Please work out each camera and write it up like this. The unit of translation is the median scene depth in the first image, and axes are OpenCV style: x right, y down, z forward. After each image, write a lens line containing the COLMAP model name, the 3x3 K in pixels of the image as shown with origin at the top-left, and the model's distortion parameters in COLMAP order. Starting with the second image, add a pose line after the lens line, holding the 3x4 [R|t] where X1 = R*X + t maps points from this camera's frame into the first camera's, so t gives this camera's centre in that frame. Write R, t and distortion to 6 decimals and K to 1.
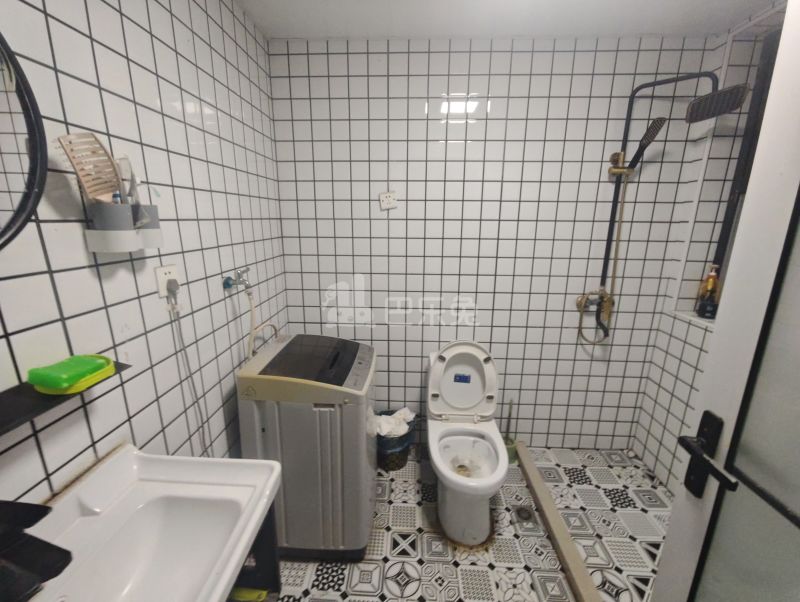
lens RADIAL K [[335.1, 0, 402.7], [0, 335.1, 298.8], [0, 0, 1]] dist [-0.004497, 0.001950]
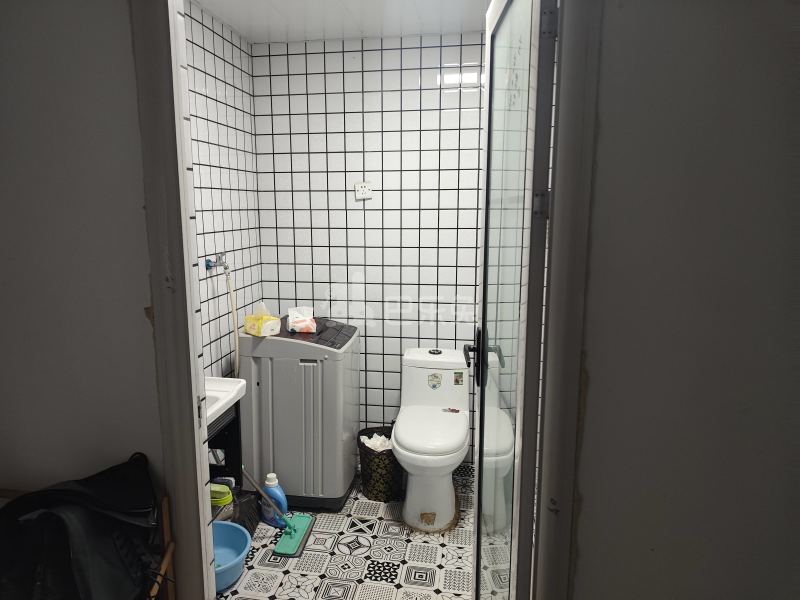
lens RADIAL K [[559.6, 0, 395.7], [0, 559.6, 301.1], [0, 0, 1]] dist [0.040850, -0.000983]
pose [[0.992636, 0.011860, -0.120553, 0.296124], [-0.020463, 0.997310, -0.070379, 0.170603], [0.119394, 0.072328, 0.990209, -0.706009]]
